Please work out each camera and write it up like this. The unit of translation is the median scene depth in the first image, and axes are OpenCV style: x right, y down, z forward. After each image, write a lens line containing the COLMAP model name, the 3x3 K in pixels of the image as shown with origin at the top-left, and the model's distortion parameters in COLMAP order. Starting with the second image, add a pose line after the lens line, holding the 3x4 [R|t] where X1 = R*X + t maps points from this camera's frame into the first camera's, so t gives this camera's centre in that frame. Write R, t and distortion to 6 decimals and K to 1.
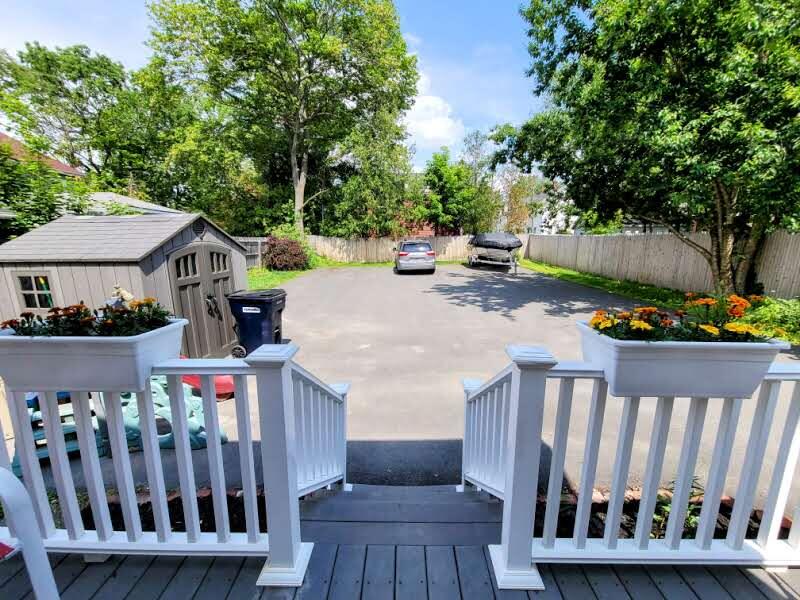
lens RADIAL K [[326.4, 0, 401.9], [0, 326.4, 301.3], [0, 0, 1]] dist [0.002399, -0.001640]
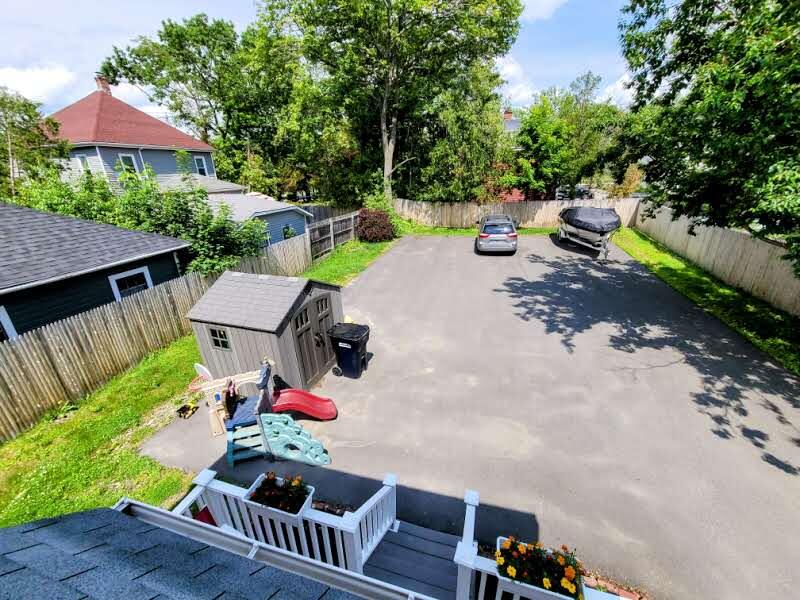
lens RADIAL K [[326.4, 0, 401.2], [0, 326.4, 298.6], [0, 0, 1]] dist [0.002399, -0.001640]
pose [[0.963085, 0.073639, -0.258929, 0.026197], [-0.021658, 0.979935, 0.198136, -0.115116], [0.268325, -0.185214, 0.945356, -0.047316]]
